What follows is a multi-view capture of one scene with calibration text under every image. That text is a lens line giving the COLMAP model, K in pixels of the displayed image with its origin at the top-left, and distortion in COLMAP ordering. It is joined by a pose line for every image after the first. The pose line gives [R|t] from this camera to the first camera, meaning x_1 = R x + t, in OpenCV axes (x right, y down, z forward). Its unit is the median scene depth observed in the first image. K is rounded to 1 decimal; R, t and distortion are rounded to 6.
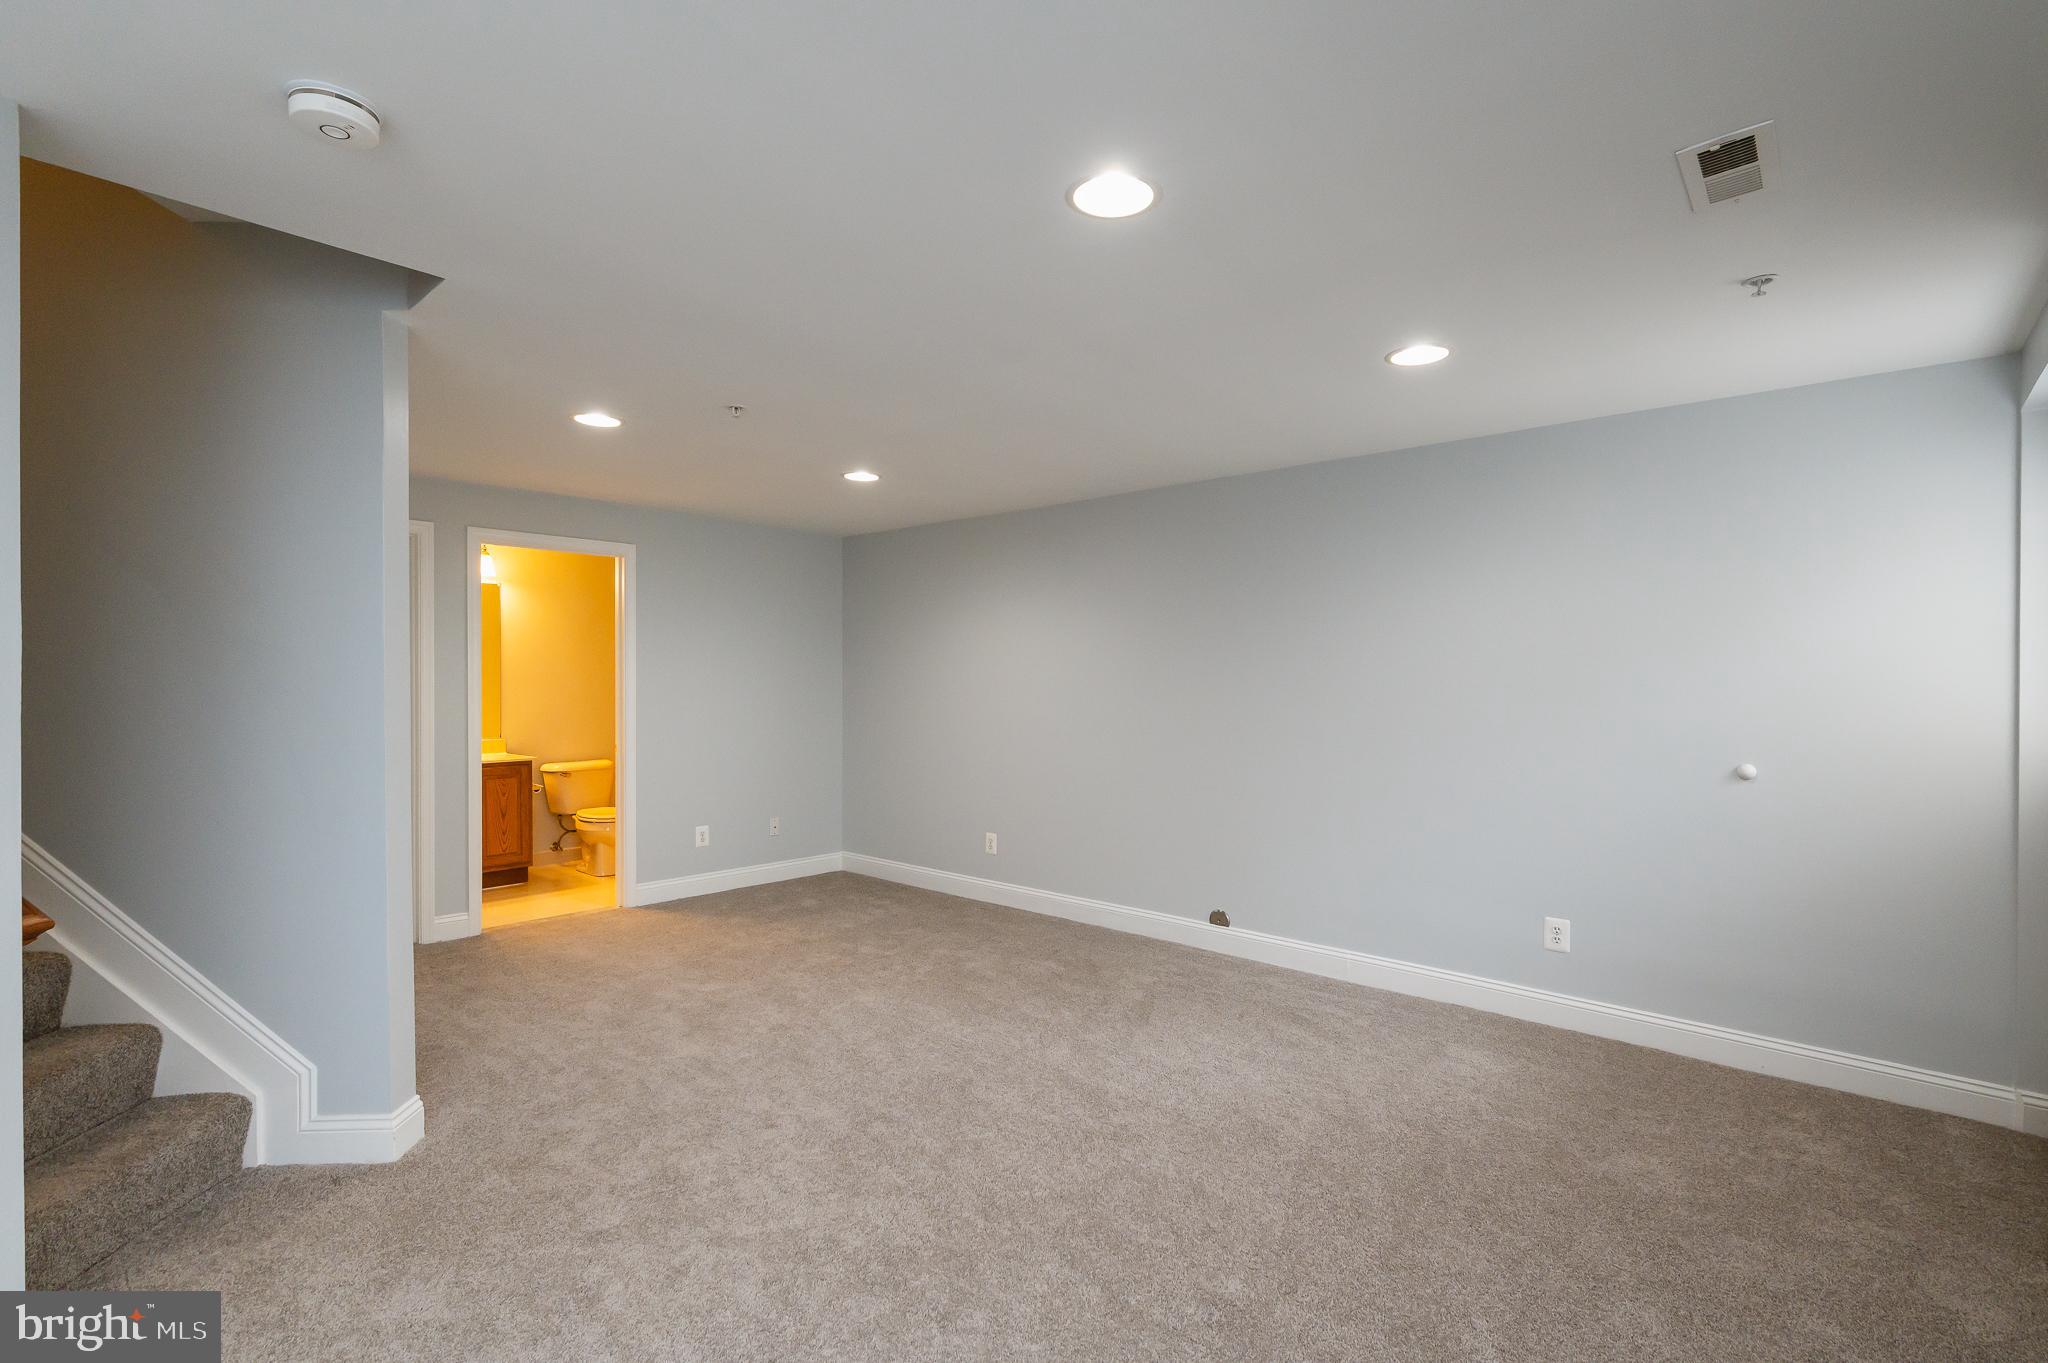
lens RADIAL K [[943.5, 0, 1033.2], [0, 943.5, 695.6], [0, 0, 1]] dist [-0.000920, -0.000734]
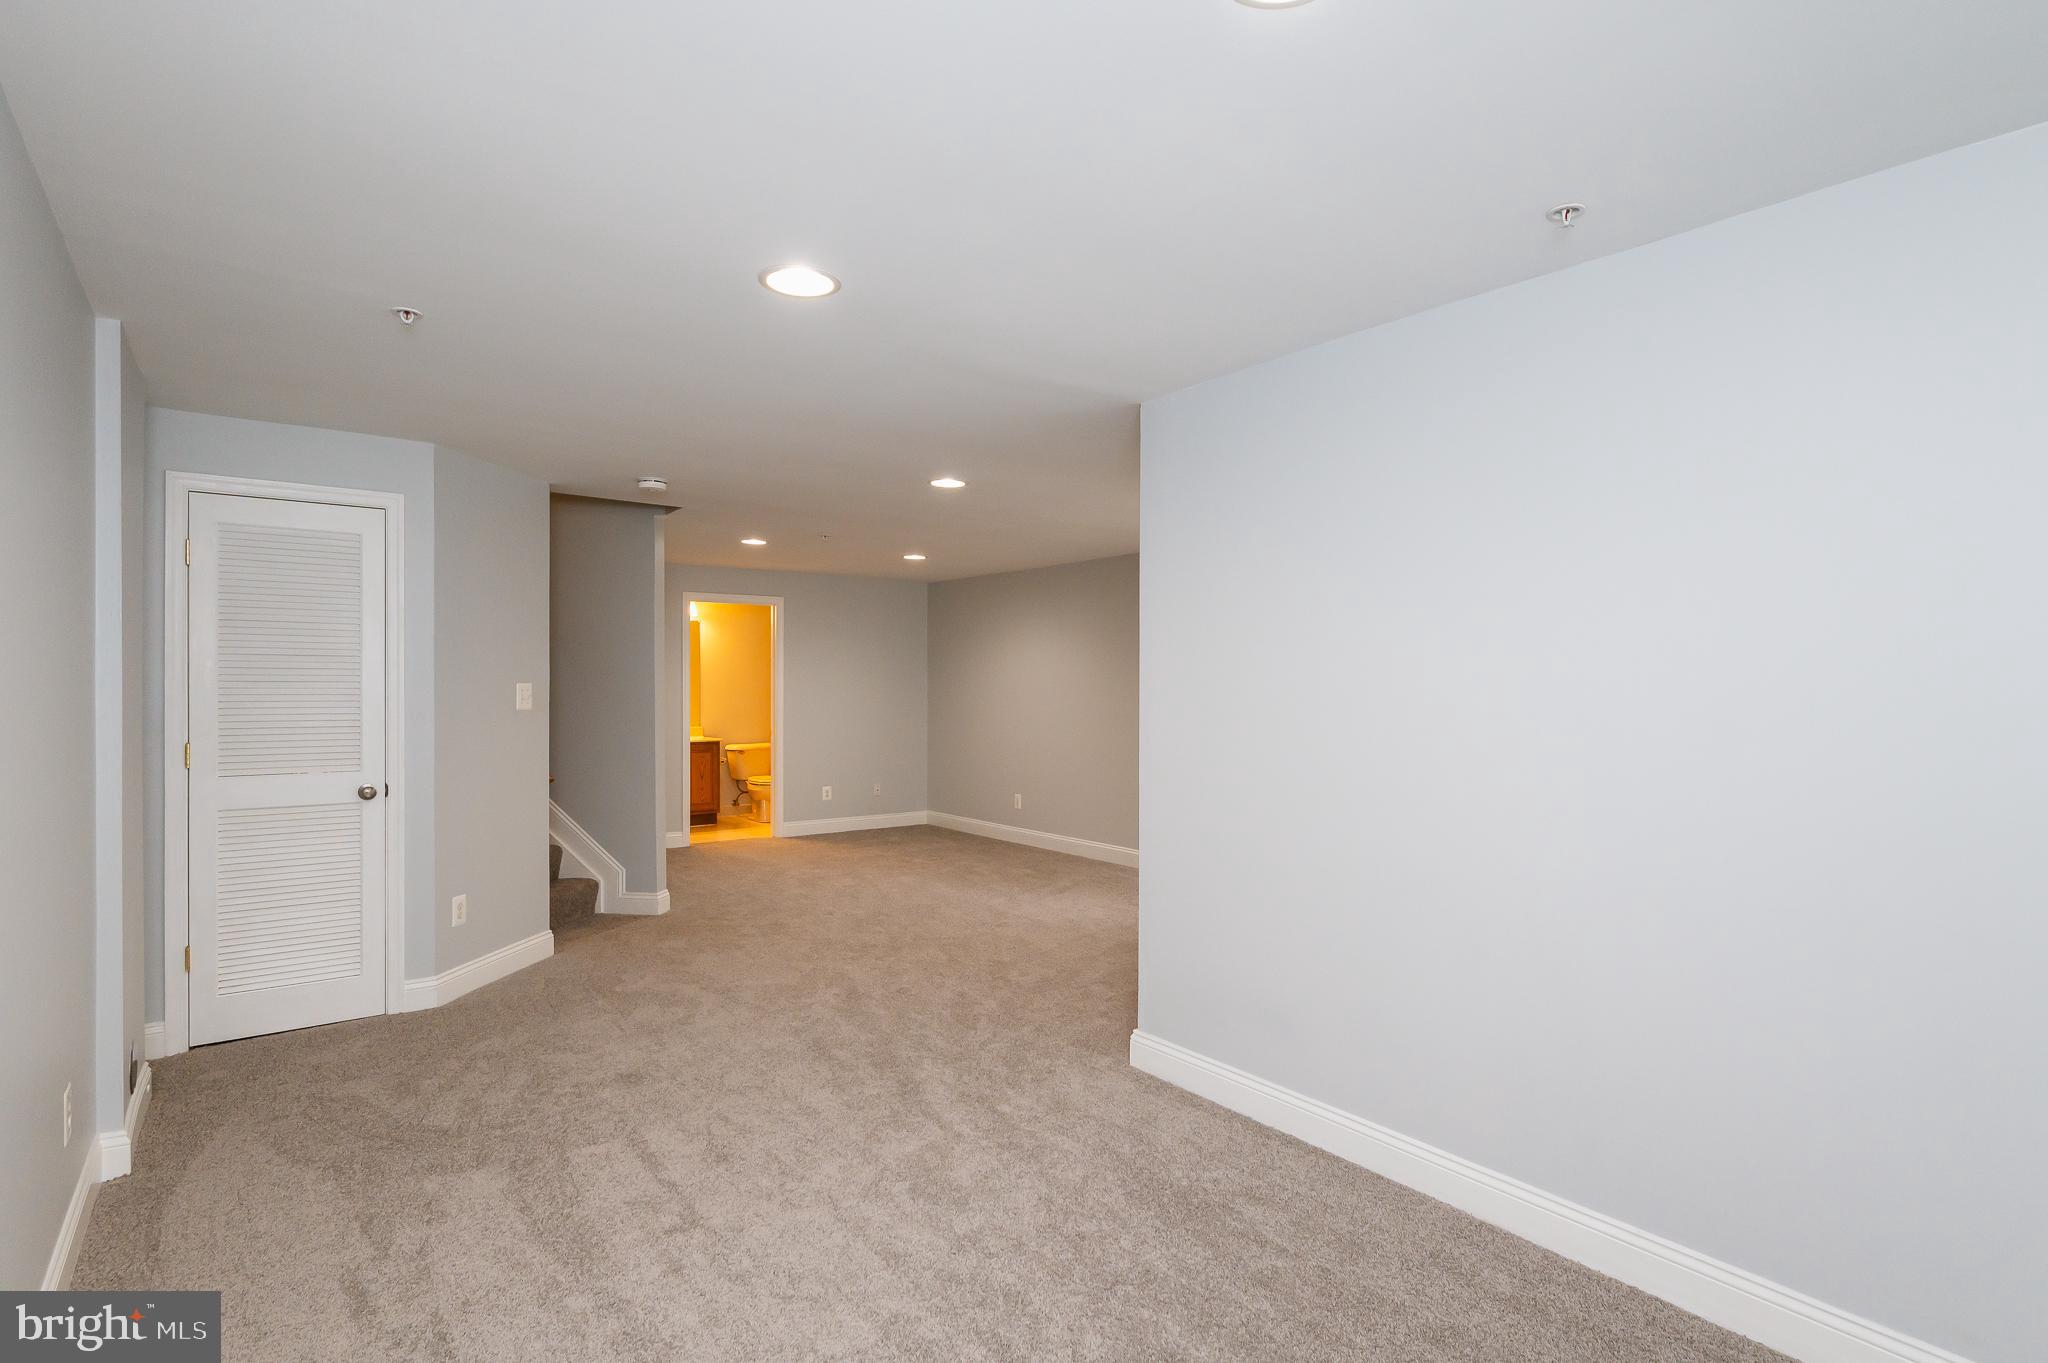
lens RADIAL K [[1014.4, 0, 1024.6], [0, 1014.4, 682.8], [0, 0, 1]] dist [0.002638, 0.002171]
pose [[0.980349, -0.006722, -0.197155, 0.266926], [0.003296, 0.999838, -0.017699, 0.005734], [0.197242, 0.016701, 0.980213, -0.495632]]
